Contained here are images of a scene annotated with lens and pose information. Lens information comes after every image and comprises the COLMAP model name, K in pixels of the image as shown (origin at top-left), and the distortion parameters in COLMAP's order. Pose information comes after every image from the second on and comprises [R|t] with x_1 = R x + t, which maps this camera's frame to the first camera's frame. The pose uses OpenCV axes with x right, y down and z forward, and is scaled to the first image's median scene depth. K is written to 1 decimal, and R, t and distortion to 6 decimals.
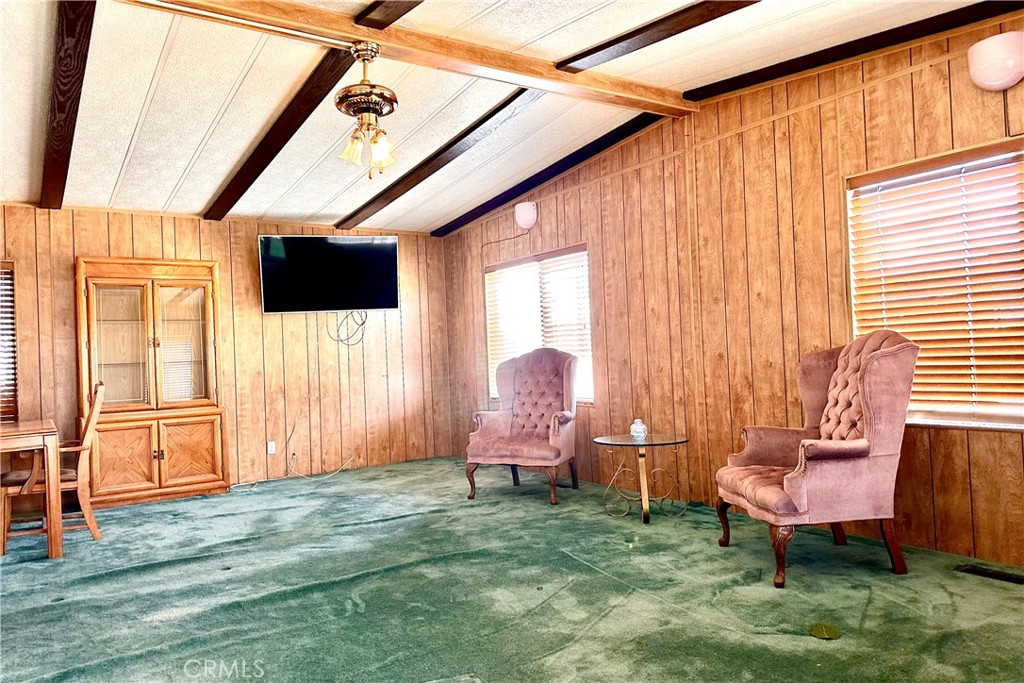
lens RADIAL K [[680.8, 0, 506.0], [0, 680.8, 338.9], [0, 0, 1]] dist [0.027256, -0.030603]
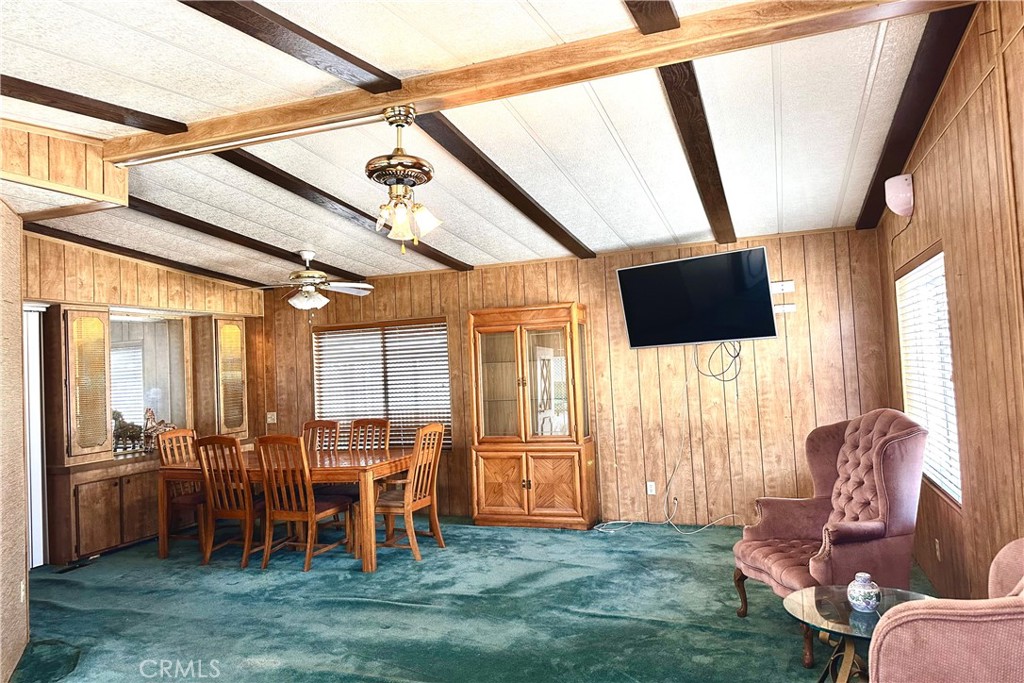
lens RADIAL K [[680.8, 0, 511.7], [0, 680.8, 327.5], [0, 0, 1]] dist [0.027256, -0.030603]
pose [[0.576094, -0.032163, -0.816751, 0.444005], [0.041470, 0.999089, -0.010093, -0.084336], [0.816331, -0.028056, 0.576903, 0.414734]]
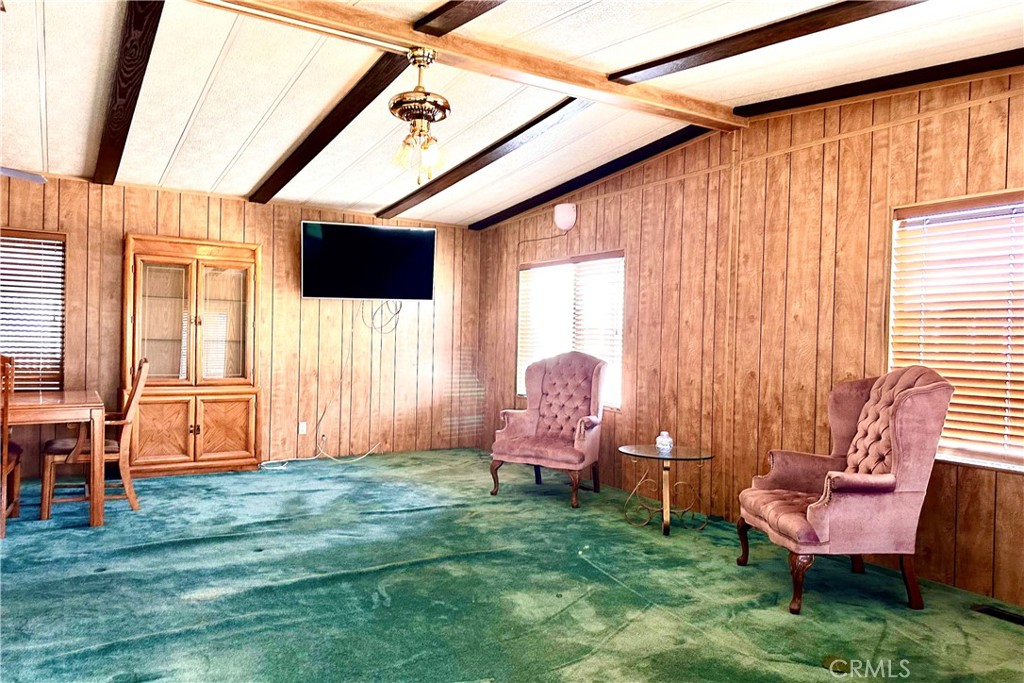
lens RADIAL K [[680.8, 0, 508.7], [0, 680.8, 344.2], [0, 0, 1]] dist [0.027256, -0.030603]
pose [[0.997318, 0.065308, -0.033030, -0.011239], [-0.064273, 0.997435, 0.031500, -0.026151], [0.035002, -0.029292, 0.998958, -0.013446]]
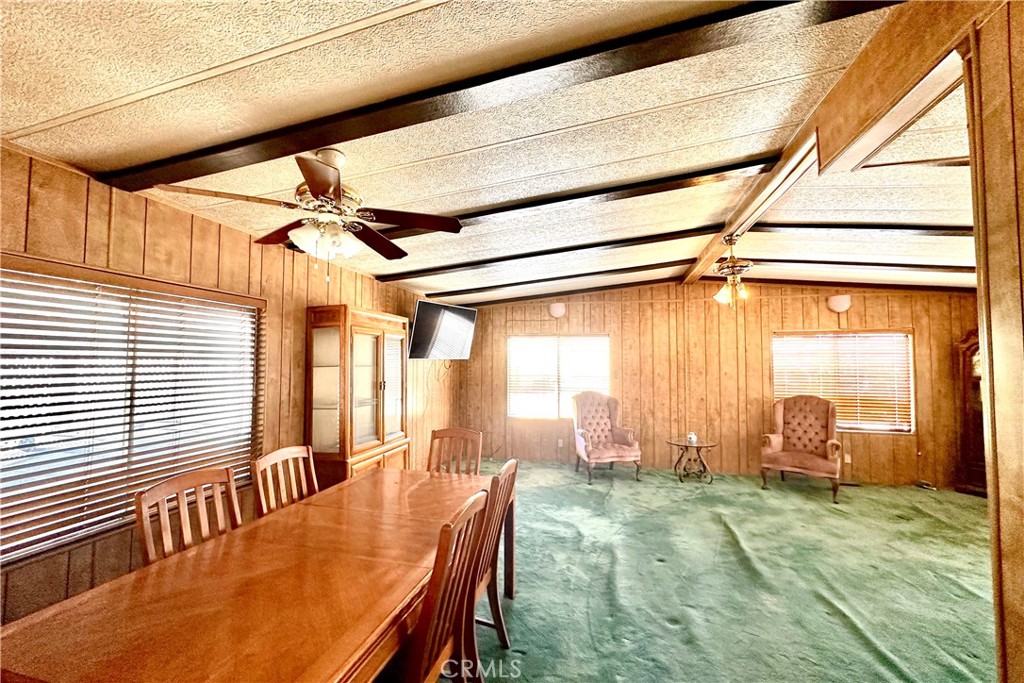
lens RADIAL K [[404.9, 0, 496.5], [0, 404.9, 342.2], [0, 0, 1]] dist [0.002477, 0.000111]
pose [[0.757124, 0.076188, 0.648813, -0.952464], [-0.051595, 0.997047, -0.056871, -0.045221], [-0.651230, 0.009583, 0.758820, 0.420391]]
